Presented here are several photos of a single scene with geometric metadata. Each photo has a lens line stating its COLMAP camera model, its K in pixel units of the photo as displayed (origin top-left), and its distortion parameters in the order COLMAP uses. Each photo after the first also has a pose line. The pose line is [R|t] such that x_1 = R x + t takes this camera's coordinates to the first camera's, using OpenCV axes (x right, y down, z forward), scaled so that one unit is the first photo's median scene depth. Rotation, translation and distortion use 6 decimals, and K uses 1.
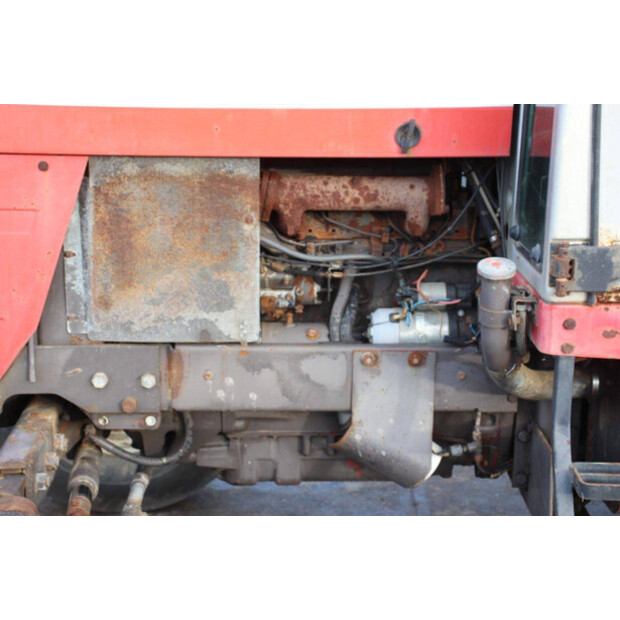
lens RADIAL K [[1174.3, 0, 310.0], [0, 1174.3, 310.0], [0, 0, 1]] dist [0.227275, 0.044460]
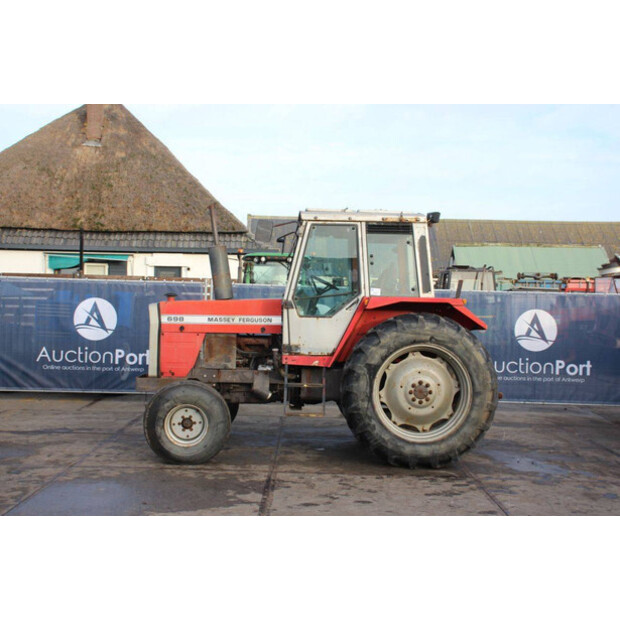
lens RADIAL K [[864.1, 0, 310.0], [0, 864.1, 310.0], [0, 0, 1]] dist [0.086768, 0.049089]
pose [[0.999960, 0.008493, -0.002771, 0.296916], [-0.008920, 0.966356, -0.257055, 0.762860], [0.000495, 0.257069, 0.966393, -2.794644]]
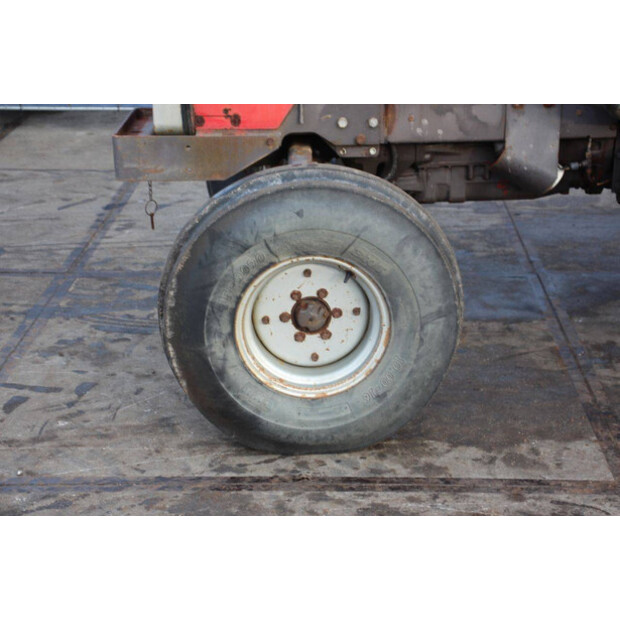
lens RADIAL K [[1303.3, 0, 310.0], [0, 1303.3, 310.0], [0, 0, 1]] dist [0.336616, 0.097405]
pose [[0.998894, -0.018034, -0.043424, -0.149806], [0.020374, 0.998330, 0.054049, 0.212236], [0.042377, -0.054874, 0.997594, -0.748631]]
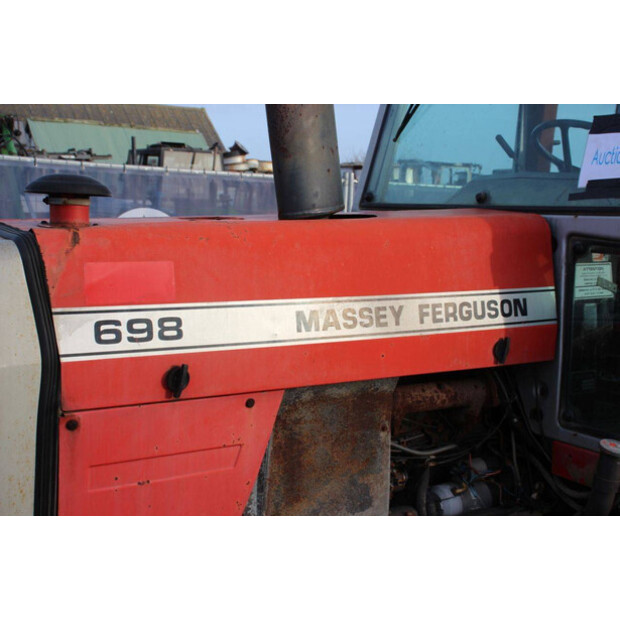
lens RADIAL K [[864.1, 0, 310.0], [0, 864.1, 310.0], [0, 0, 1]] dist [0.086768, 0.049089]
pose [[0.854090, -0.046302, 0.518060, -0.543714], [0.115518, 0.988040, -0.102139, -0.110639], [-0.507135, 0.147081, 0.849224, 0.280706]]
